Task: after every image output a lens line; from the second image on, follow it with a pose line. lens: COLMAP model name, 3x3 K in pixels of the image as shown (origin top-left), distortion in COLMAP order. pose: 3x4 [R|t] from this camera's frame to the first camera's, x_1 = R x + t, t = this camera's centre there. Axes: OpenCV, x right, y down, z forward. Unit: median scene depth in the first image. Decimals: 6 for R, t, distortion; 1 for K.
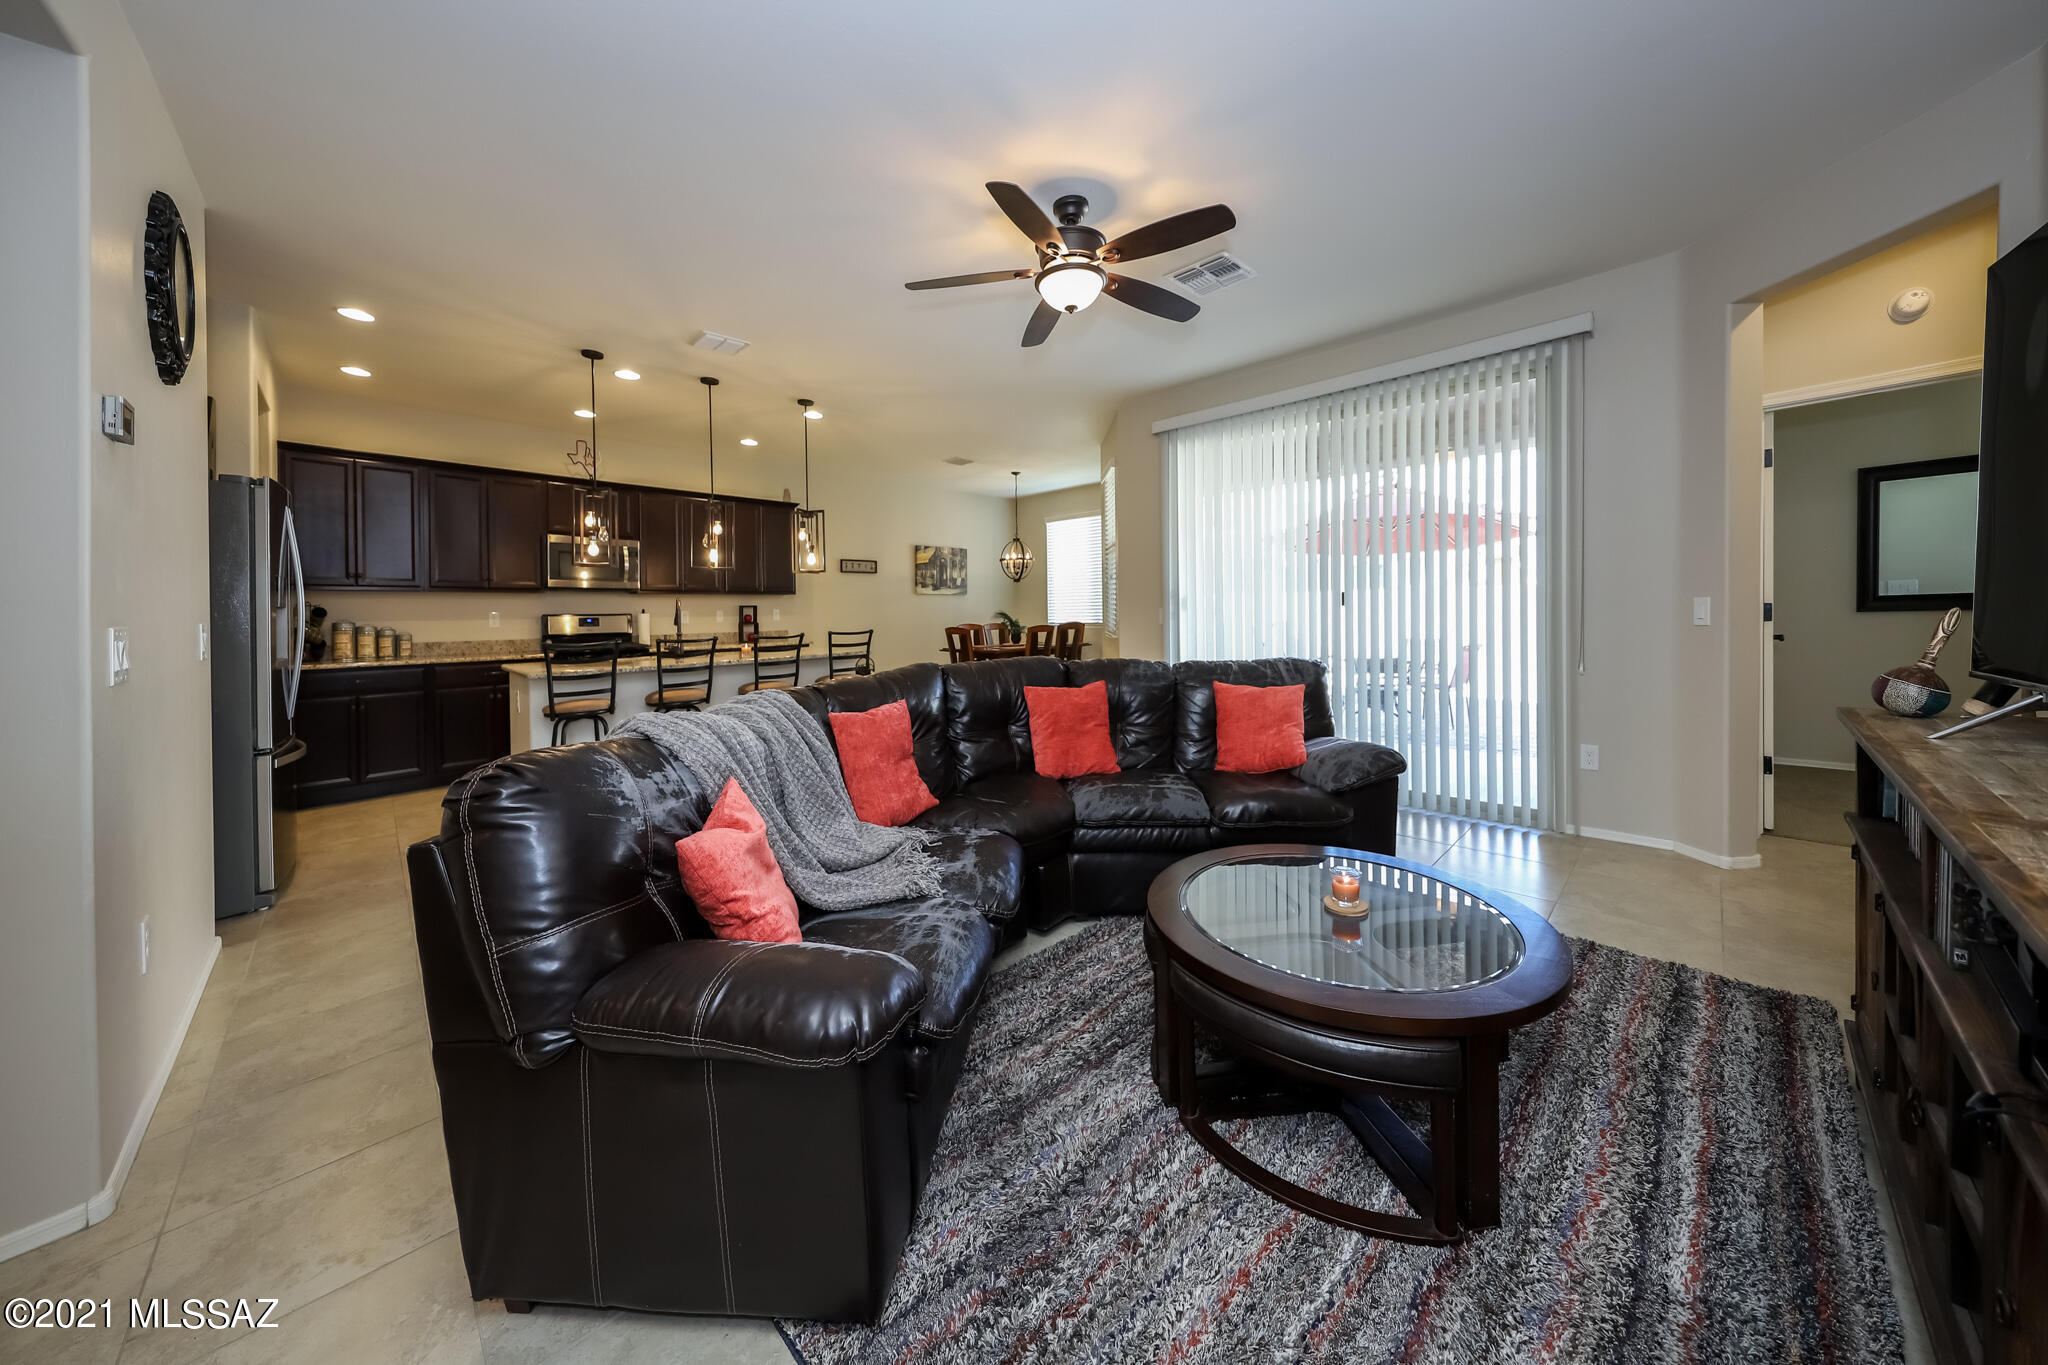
lens RADIAL K [[669.4, 0, 1077.7], [0, 669.4, 590.5], [0, 0, 1]] dist [-0.001175, -0.000104]
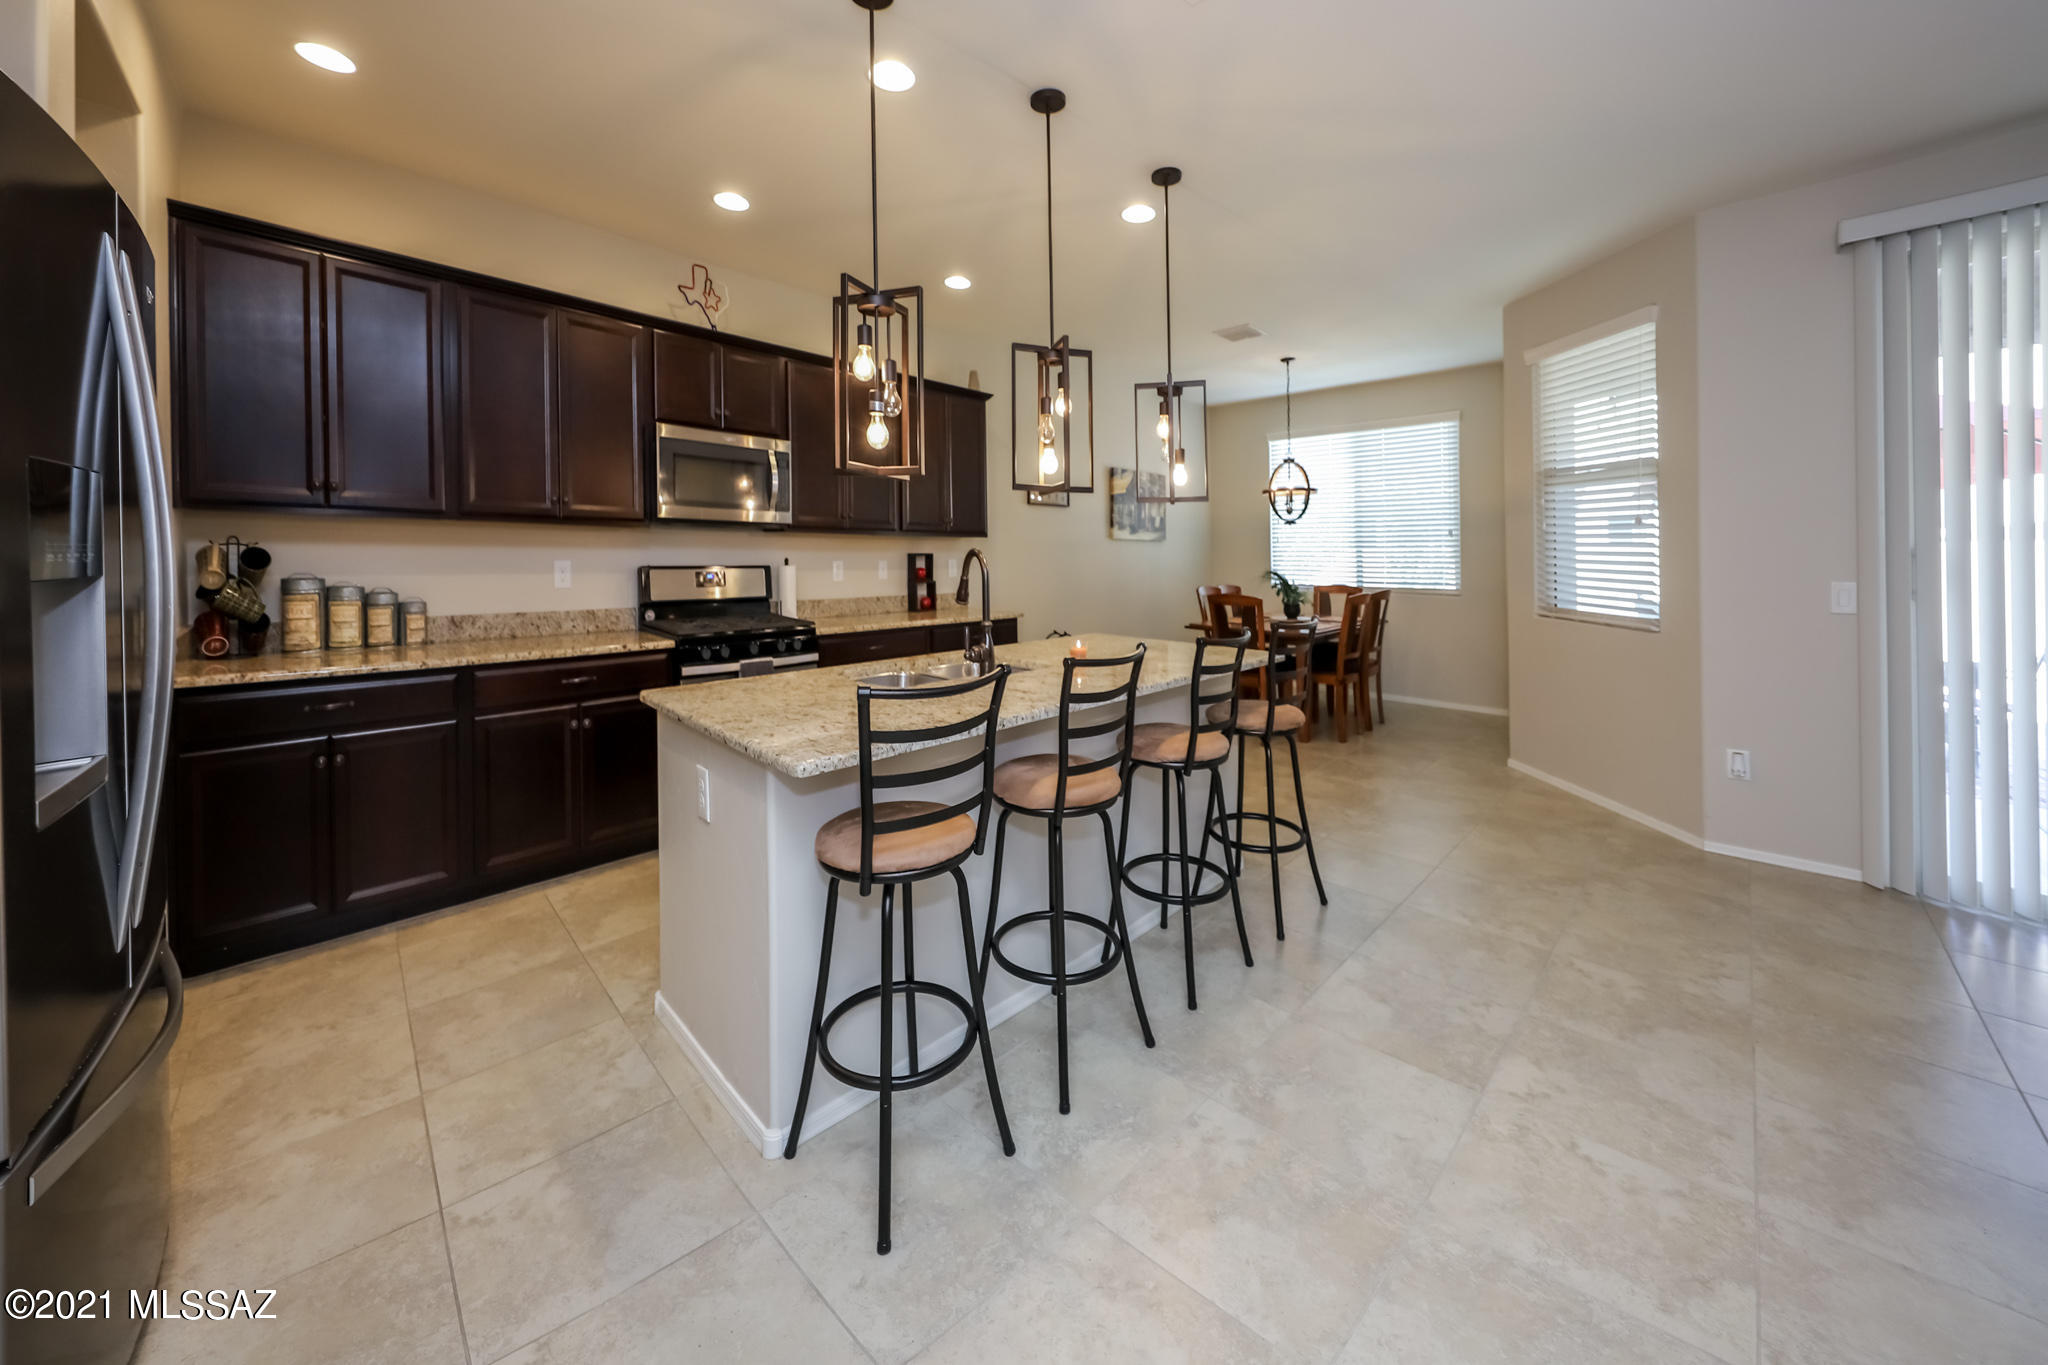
lens RADIAL K [[717.2, 0, 1037.6], [0, 717.2, 548.6], [0, 0, 1]] dist [-0.000267, 0.000018]
pose [[0.999099, 0.020878, -0.036938, -0.403243], [-0.020097, 0.999569, 0.021382, 0.001404], [0.037369, -0.020621, 0.999089, 0.369416]]
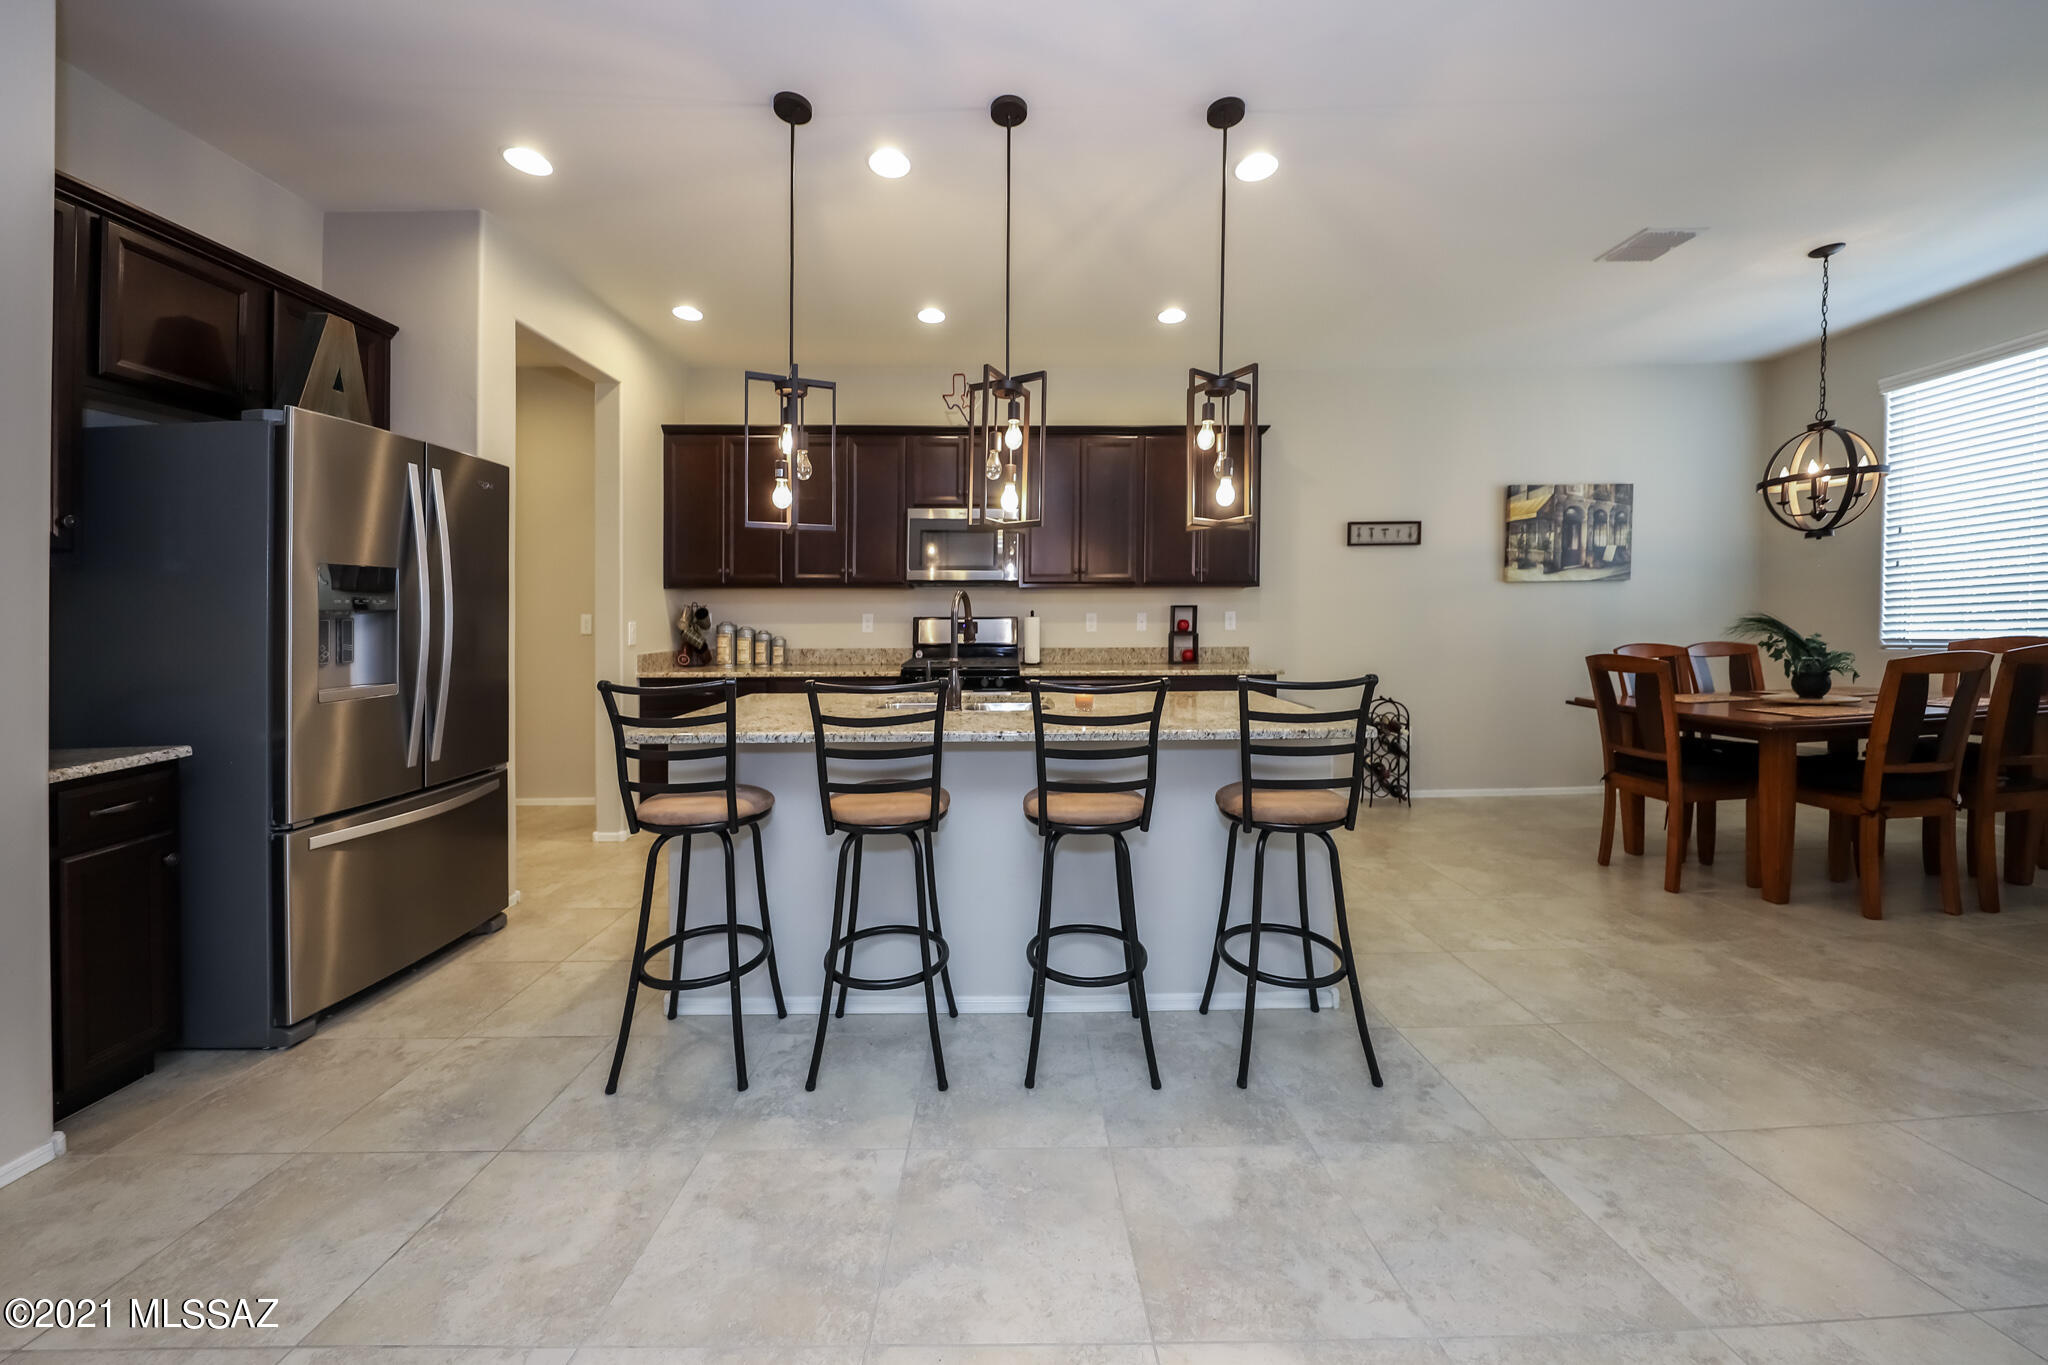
lens RADIAL K [[717.2, 0, 1012.6], [0, 717.2, 633.1], [0, 0, 1]] dist [-0.000267, 0.000018]
pose [[0.682426, 0.025627, -0.730505, -0.138110], [0.015556, 0.998650, 0.049567, 0.015741], [0.730789, -0.045190, 0.681106, 0.498365]]
